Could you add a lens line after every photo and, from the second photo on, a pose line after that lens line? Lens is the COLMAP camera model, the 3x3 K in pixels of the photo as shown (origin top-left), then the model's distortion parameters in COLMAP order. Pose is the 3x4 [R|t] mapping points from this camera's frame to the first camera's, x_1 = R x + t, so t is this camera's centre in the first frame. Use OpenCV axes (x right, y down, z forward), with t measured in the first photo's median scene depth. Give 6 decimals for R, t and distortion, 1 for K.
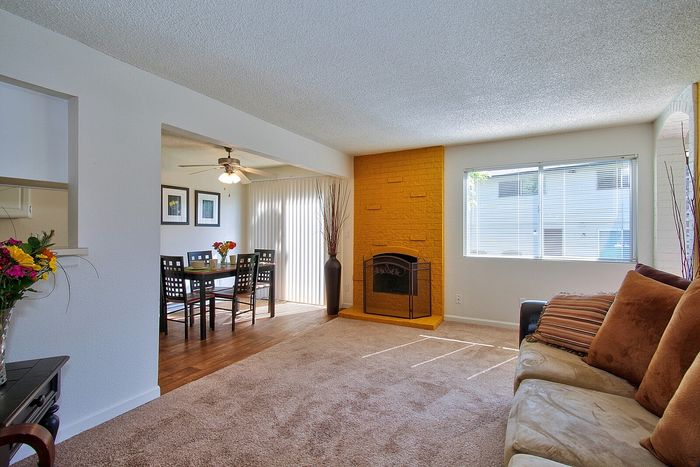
lens RADIAL K [[318.6, 0, 353.3], [0, 318.6, 230.9], [0, 0, 1]] dist [-0.001051, 0.000013]
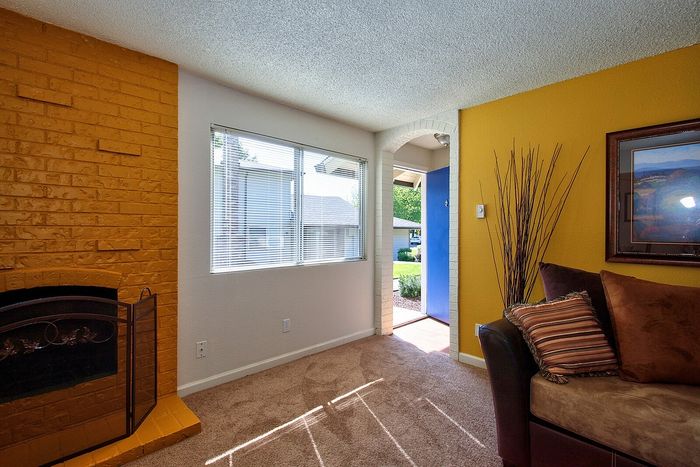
lens RADIAL K [[327.3, 0, 347.4], [0, 327.3, 231.4], [0, 0, 1]] dist [0.001954, 0.000233]
pose [[0.312703, -0.002422, 0.949848, -0.140715], [-0.007955, 0.999955, 0.005168, -0.001464], [-0.949818, -0.009172, 0.312669, 0.562540]]
